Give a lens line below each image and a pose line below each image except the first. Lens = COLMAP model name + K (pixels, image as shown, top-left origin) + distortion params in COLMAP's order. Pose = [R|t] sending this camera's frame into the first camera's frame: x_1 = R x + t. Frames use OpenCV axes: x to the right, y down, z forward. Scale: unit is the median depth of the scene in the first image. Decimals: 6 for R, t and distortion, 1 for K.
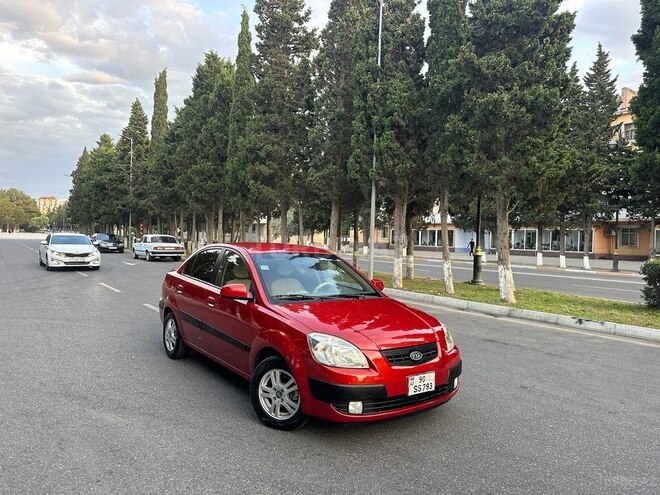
lens RADIAL K [[457.5, 0, 330.3], [0, 457.5, 244.6], [0, 0, 1]] dist [0.052830, -0.070917]
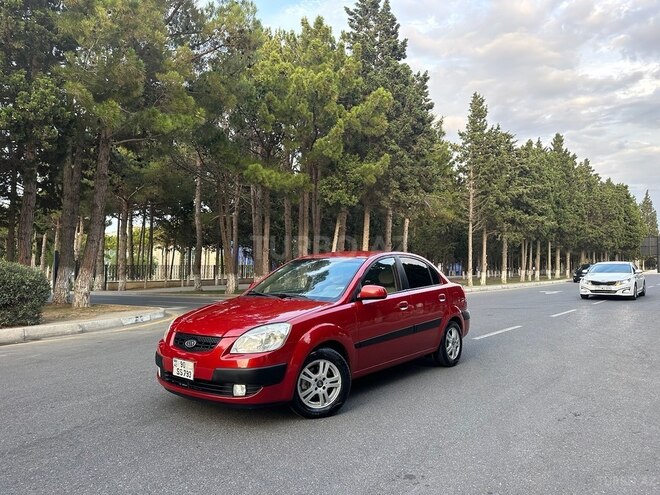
lens RADIAL K [[458.5, 0, 332.1], [0, 458.5, 248.7], [0, 0, 1]] dist [0.046138, -0.060013]
pose [[0.243815, -0.070353, -0.967267, 0.290756], [0.000926, 0.997382, -0.072310, 0.022420], [0.969821, 0.016735, 0.243242, 0.233833]]
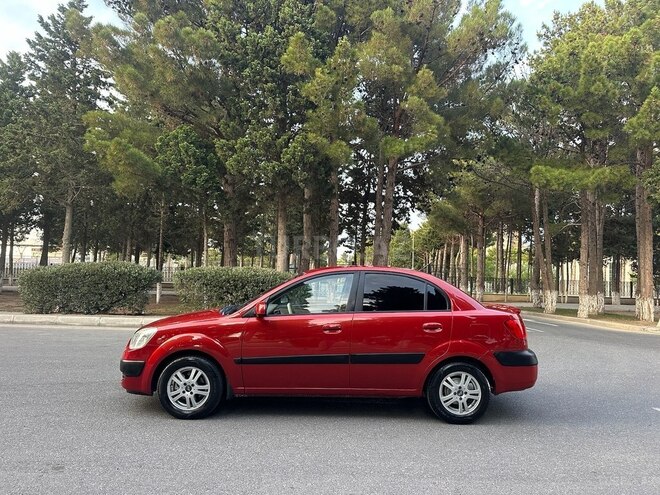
lens RADIAL K [[459.3, 0, 327.9], [0, 459.3, 248.4], [0, 0, 1]] dist [0.000855, -0.002621]
pose [[-0.581758, -0.094431, -0.807862, 0.224924], [-0.049954, 0.995511, -0.080392, 0.012876], [0.811827, -0.006413, -0.583863, 0.506200]]
